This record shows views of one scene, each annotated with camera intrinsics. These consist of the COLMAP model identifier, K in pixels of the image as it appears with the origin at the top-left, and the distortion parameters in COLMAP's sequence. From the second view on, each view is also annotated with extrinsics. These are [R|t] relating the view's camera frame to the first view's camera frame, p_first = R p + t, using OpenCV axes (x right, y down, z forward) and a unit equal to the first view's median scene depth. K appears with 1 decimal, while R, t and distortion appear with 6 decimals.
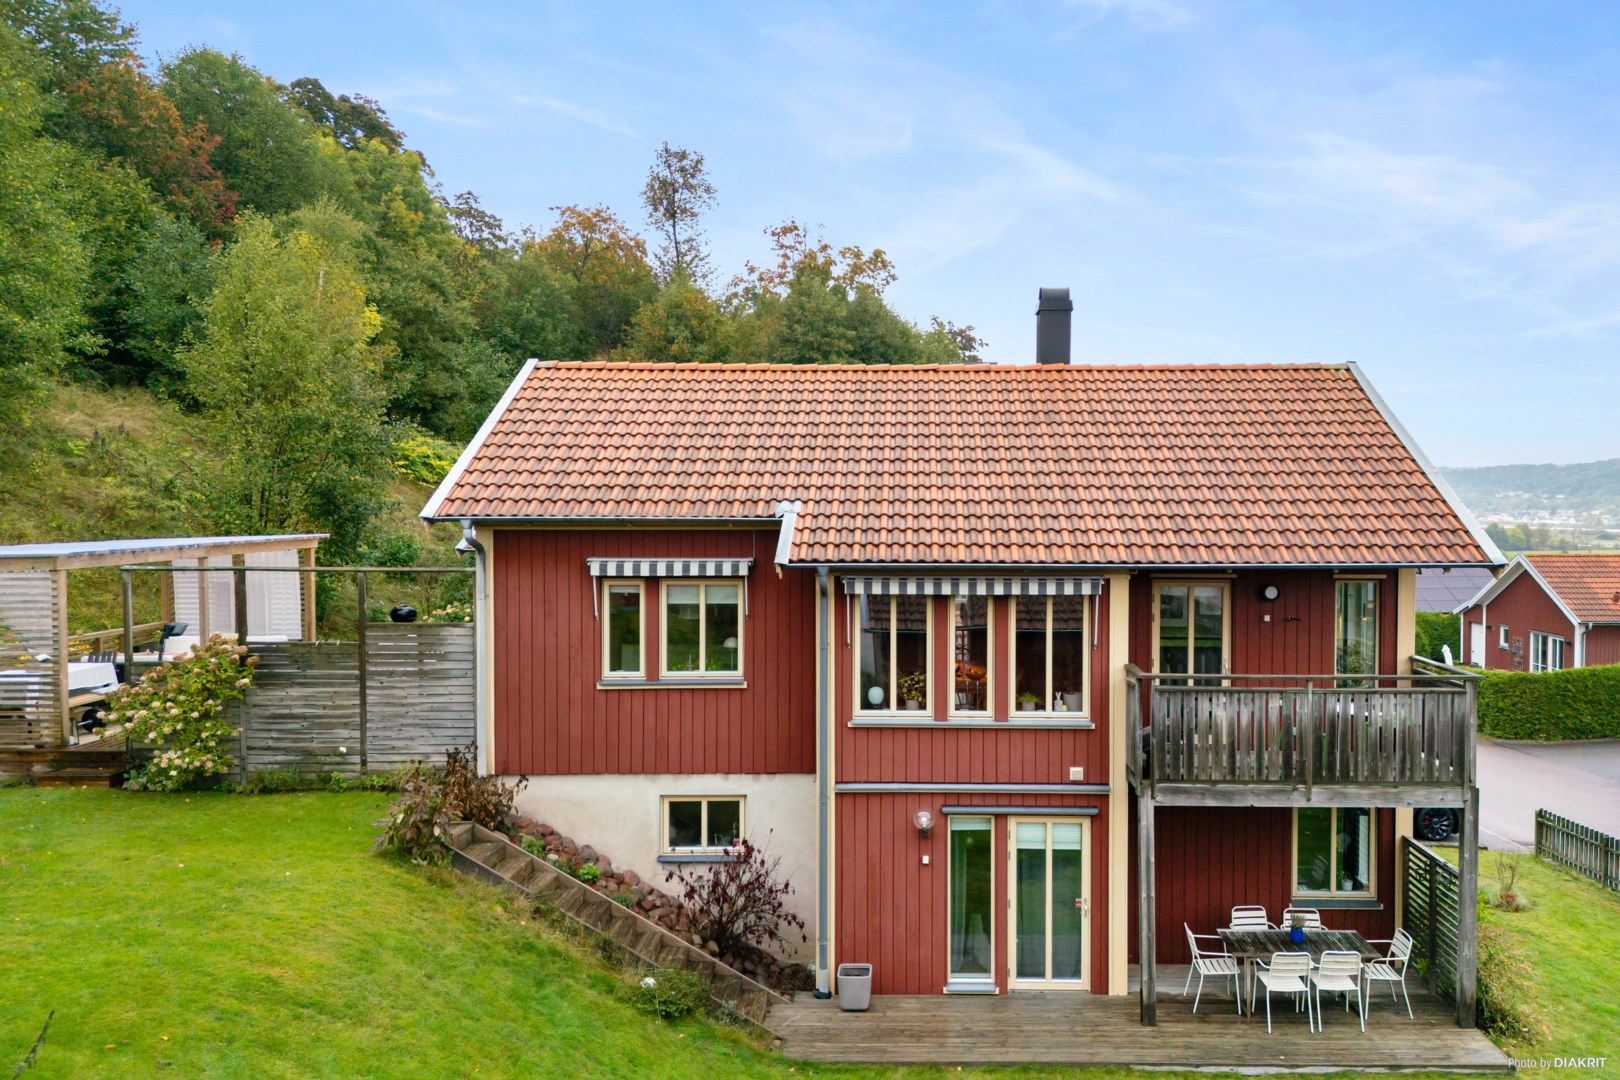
lens RADIAL K [[1140.7, 0, 810.0], [0, 1140.7, 540.0], [0, 0, 1]] dist [0.024385, -0.000844]
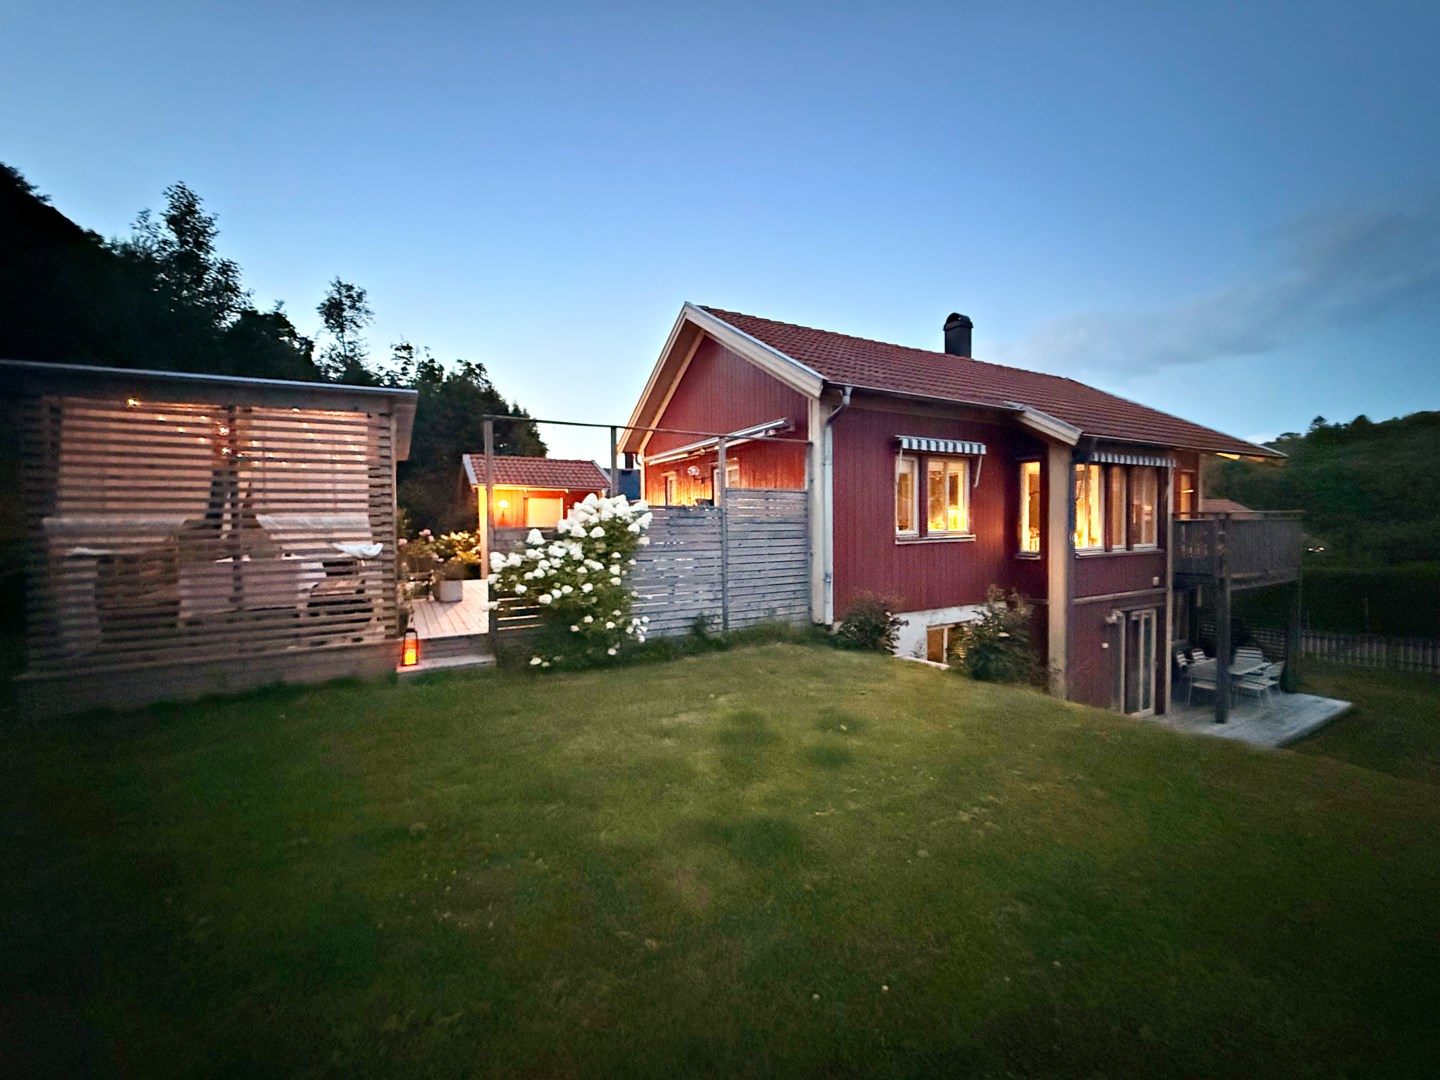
lens RADIAL K [[566.6, 0, 716.7], [0, 566.6, 529.4], [0, 0, 1]] dist [-0.002122, -0.000206]
pose [[0.870299, -0.016832, 0.492237, -0.528245], [0.017134, 0.999846, 0.003896, 0.092310], [-0.492226, 0.005043, 0.870453, 0.460457]]
